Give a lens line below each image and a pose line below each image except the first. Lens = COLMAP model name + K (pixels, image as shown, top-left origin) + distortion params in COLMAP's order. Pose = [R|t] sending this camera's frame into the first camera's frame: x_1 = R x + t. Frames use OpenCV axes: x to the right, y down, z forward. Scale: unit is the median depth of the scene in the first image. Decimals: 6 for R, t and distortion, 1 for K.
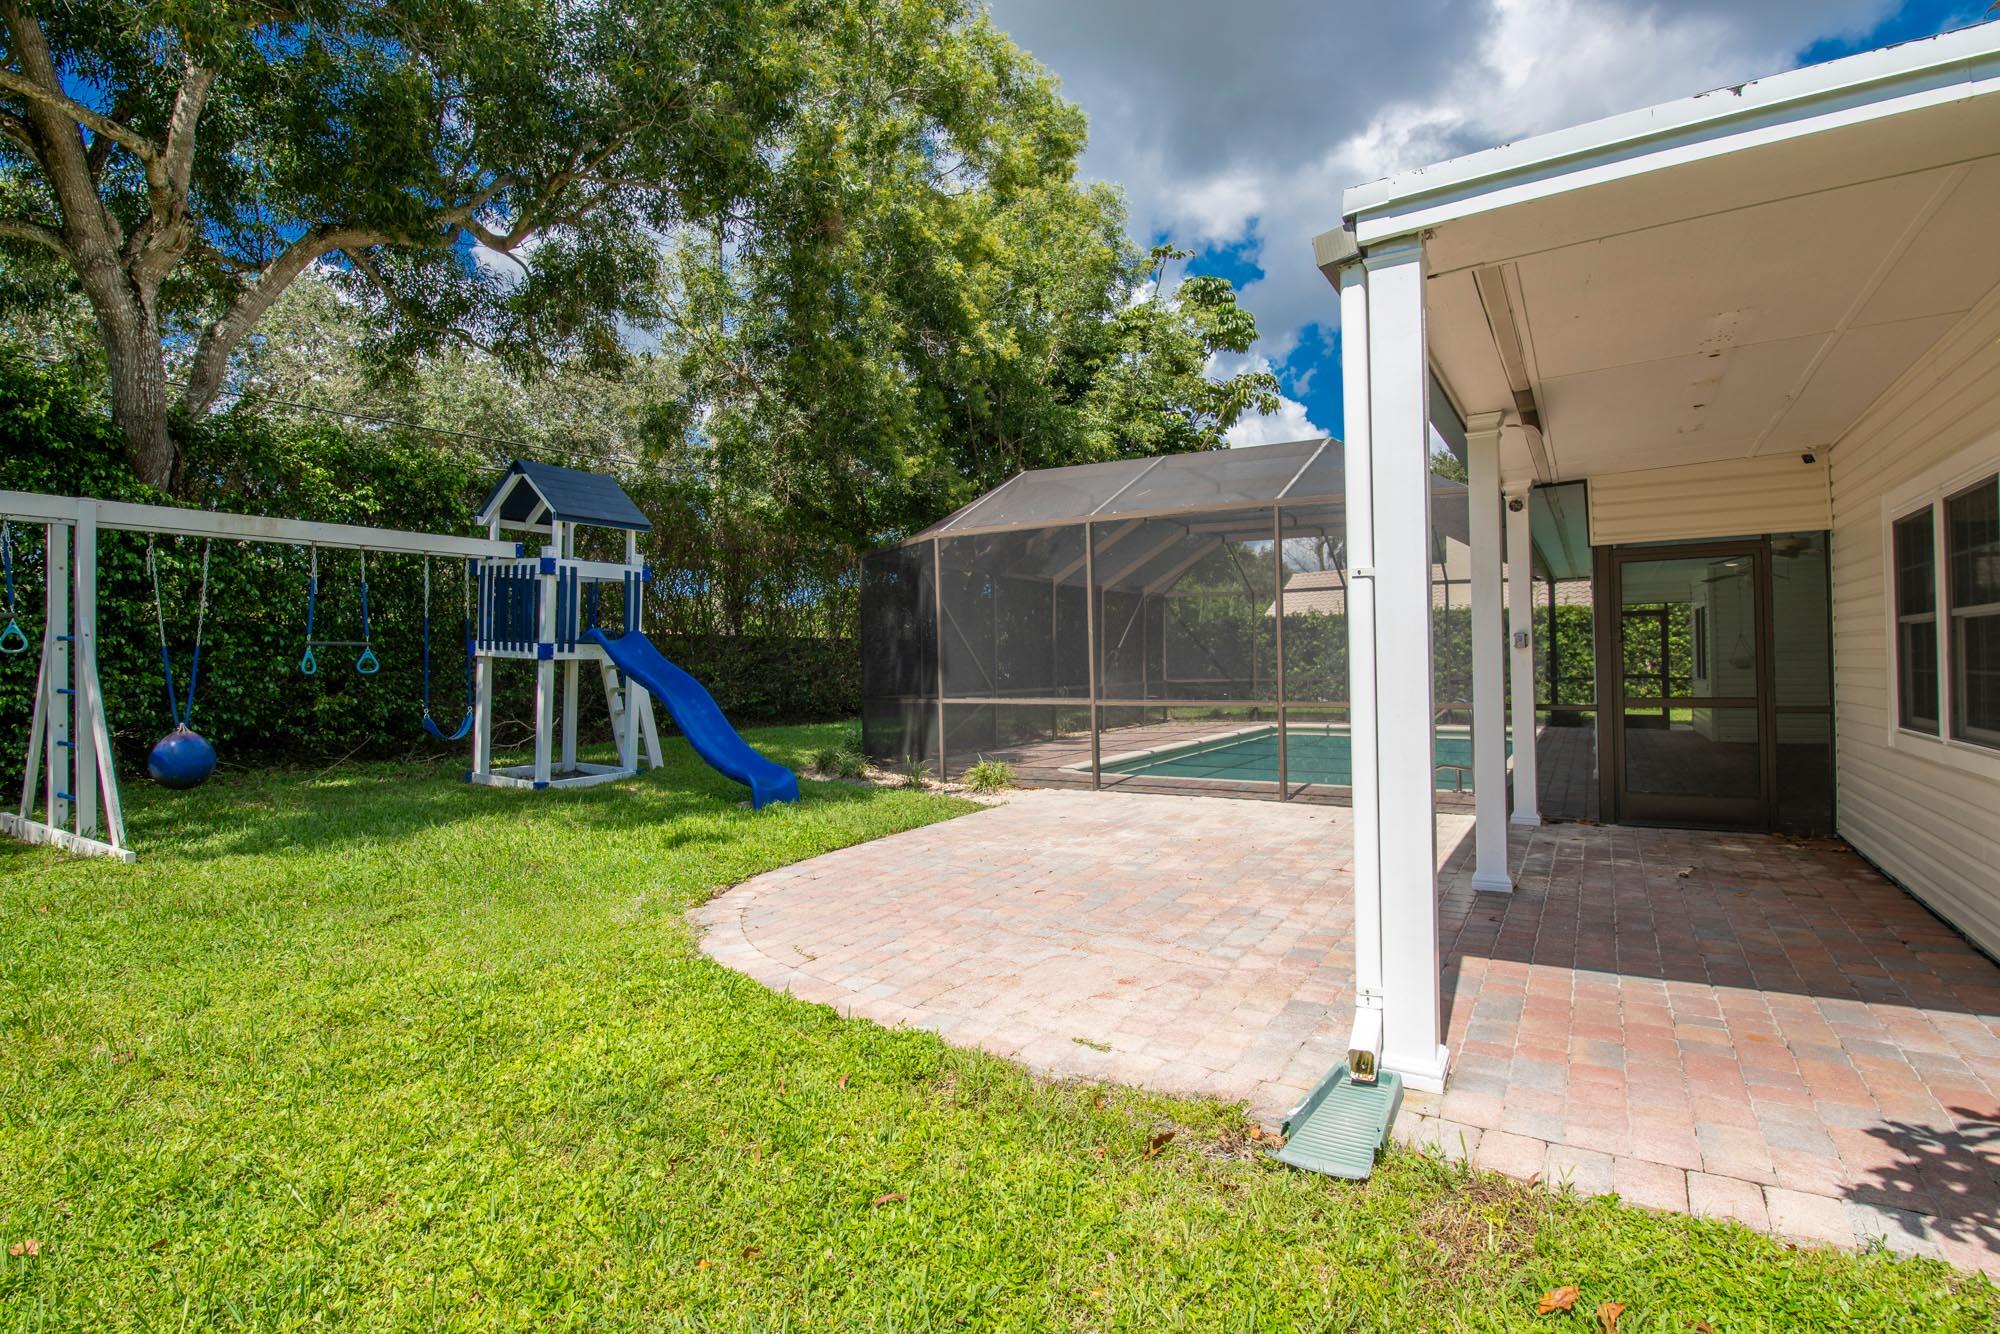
lens RADIAL K [[973.0, 0, 1015.7], [0, 973.0, 664.9], [0, 0, 1]] dist [-0.019453, -0.006268]
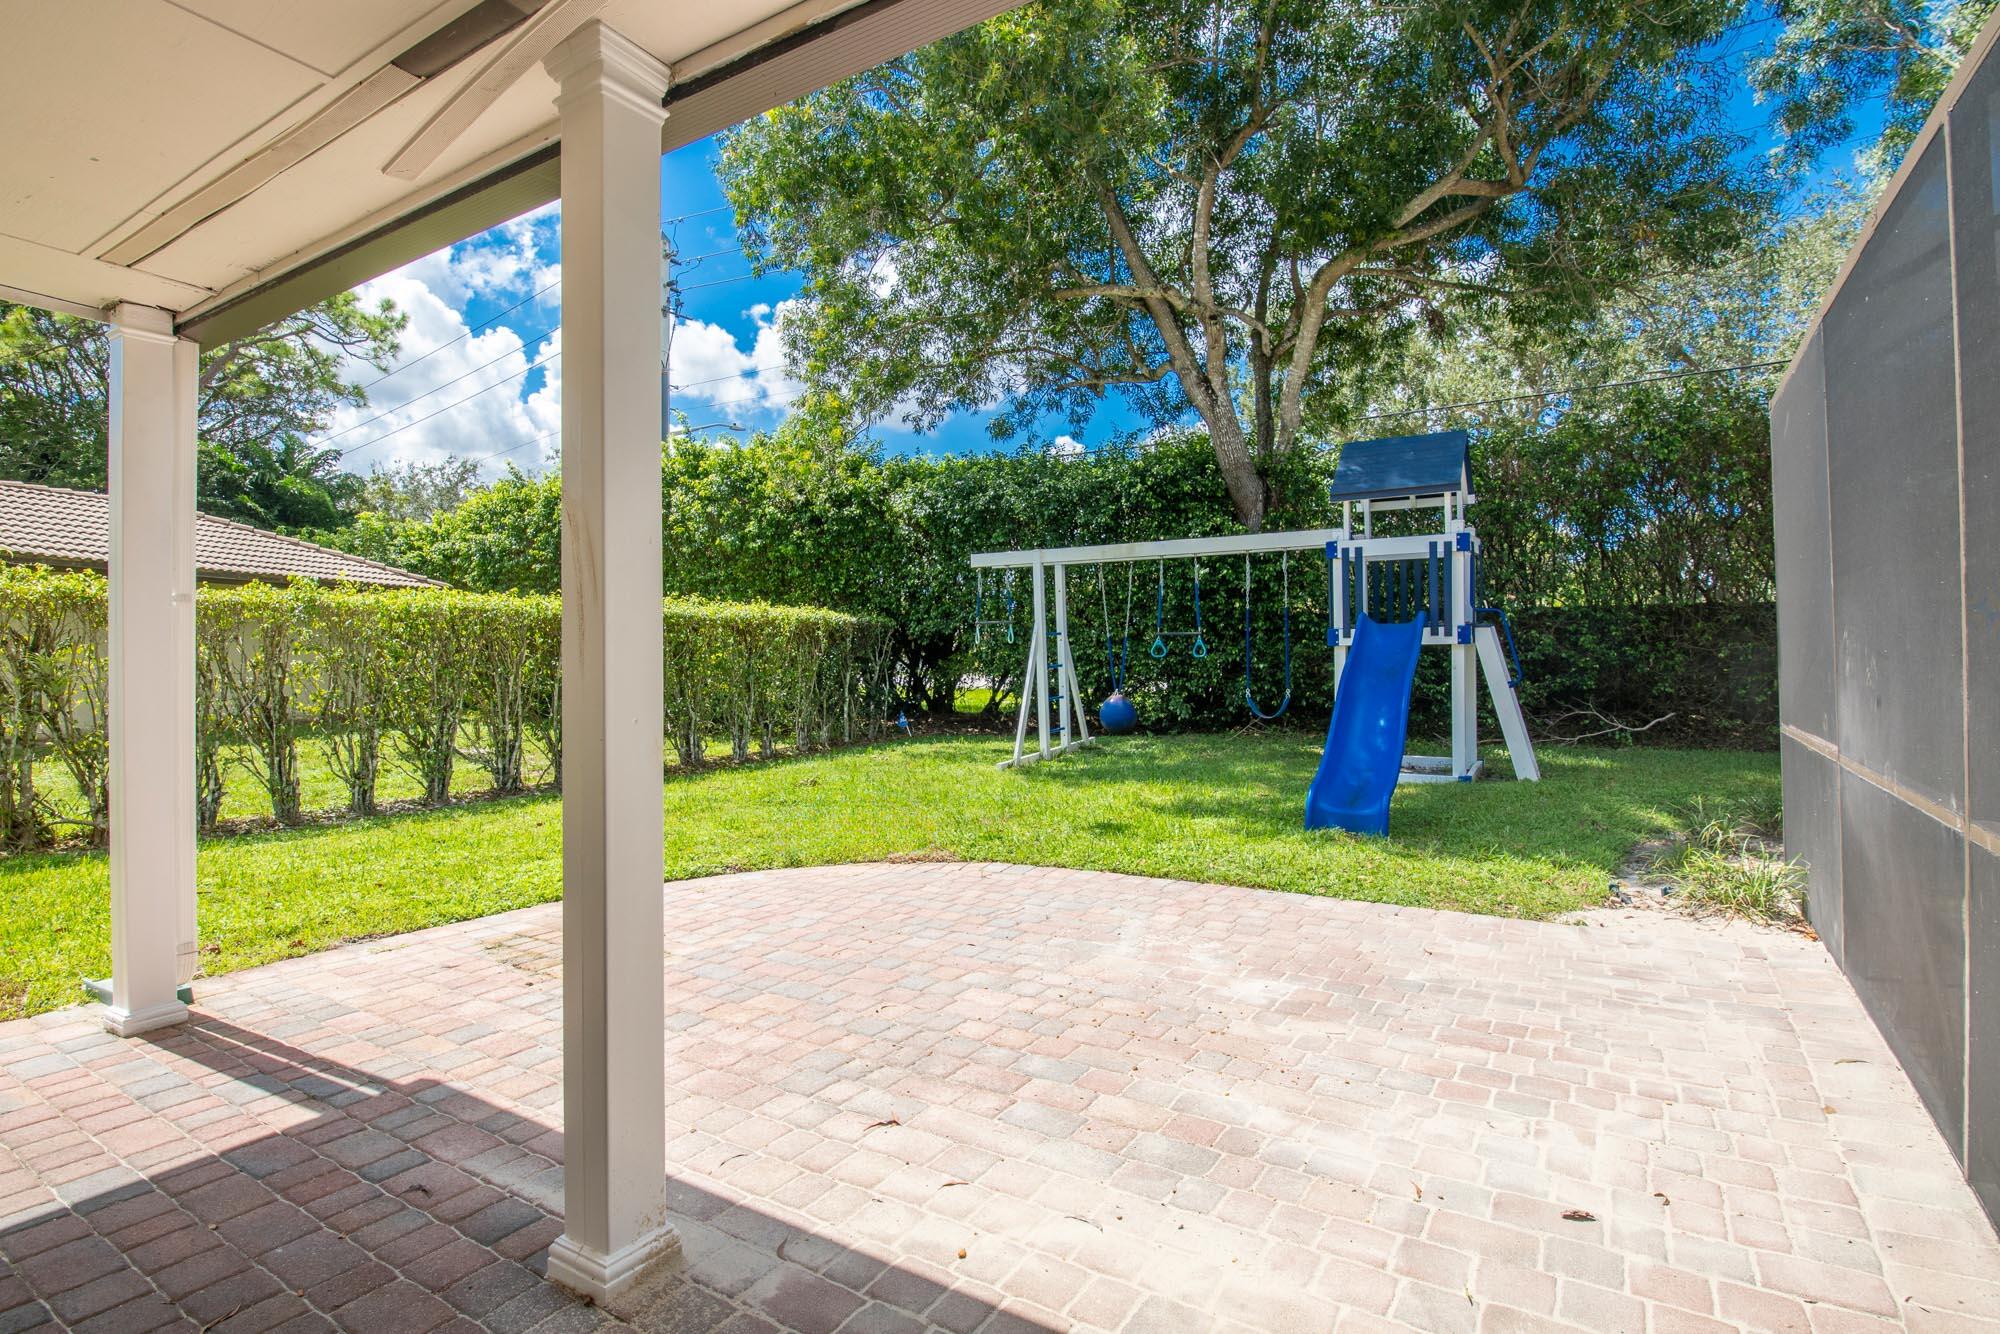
lens RADIAL K [[973.0, 0, 1012.4], [0, 973.0, 649.3], [0, 0, 1]] dist [-0.019453, -0.006268]
pose [[-0.013481, 0.009583, -0.999863, 0.502976], [0.007281, 0.999928, 0.009486, -0.012637], [0.999883, -0.007152, -0.013549, 0.673784]]
